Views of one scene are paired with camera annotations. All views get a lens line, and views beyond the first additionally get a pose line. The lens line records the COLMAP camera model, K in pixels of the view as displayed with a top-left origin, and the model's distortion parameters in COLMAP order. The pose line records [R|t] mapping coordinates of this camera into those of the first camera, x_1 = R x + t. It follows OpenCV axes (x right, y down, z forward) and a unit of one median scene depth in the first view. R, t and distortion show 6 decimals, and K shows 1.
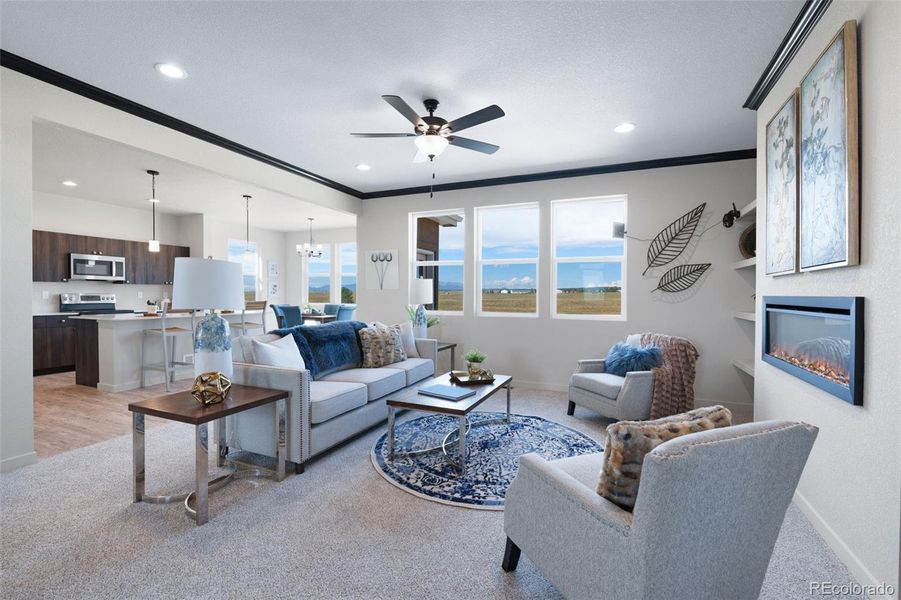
lens RADIAL K [[392.9, 0, 453.1], [0, 392.9, 308.2], [0, 0, 1]] dist [-0.015457, -0.003347]
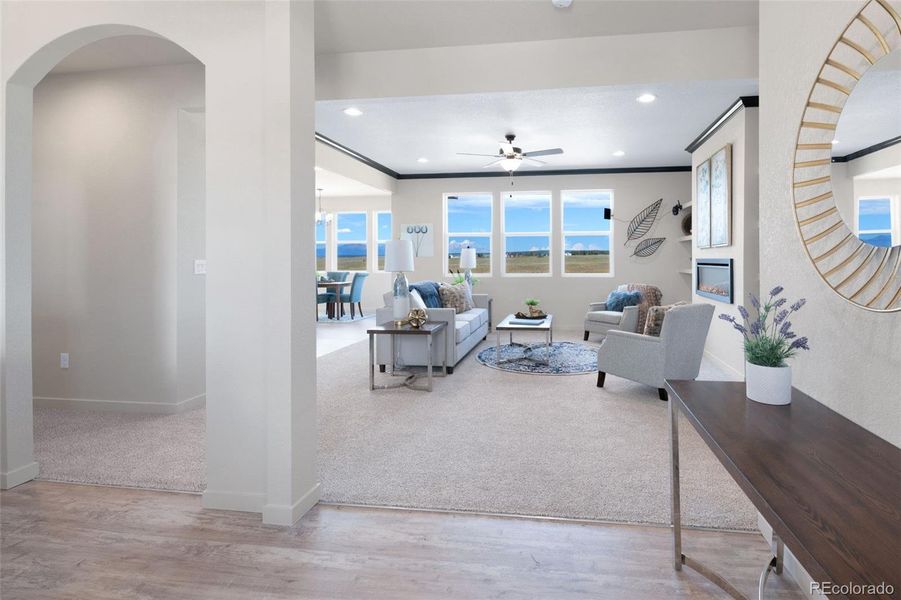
lens RADIAL K [[461.7, 0, 502.2], [0, 461.7, 279.2], [0, 0, 1]] dist [0.002278, -0.000074]
pose [[0.960538, -0.024239, 0.277092, -0.488727], [0.022383, 0.999701, 0.009860, 0.016437], [-0.277248, -0.003268, 0.960793, -0.597599]]
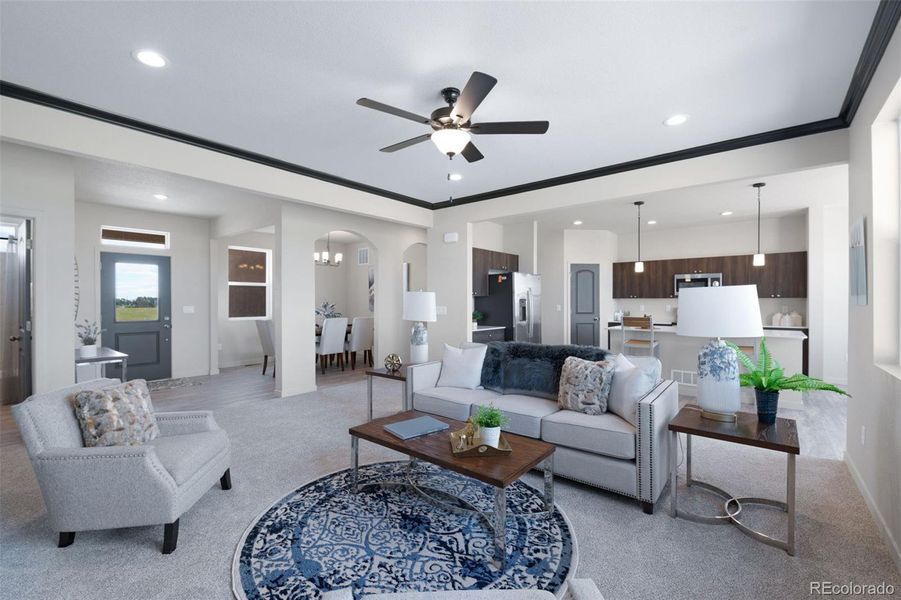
lens RADIAL K [[392.9, 0, 448.1], [0, 392.9, 302.1], [0, 0, 1]] dist [-0.015457, -0.003347]
pose [[-0.281736, -0.006828, -0.959468, 0.616923], [-0.032108, 0.999482, 0.002315, -0.052456], [0.958955, 0.031458, -0.281809, 1.000067]]
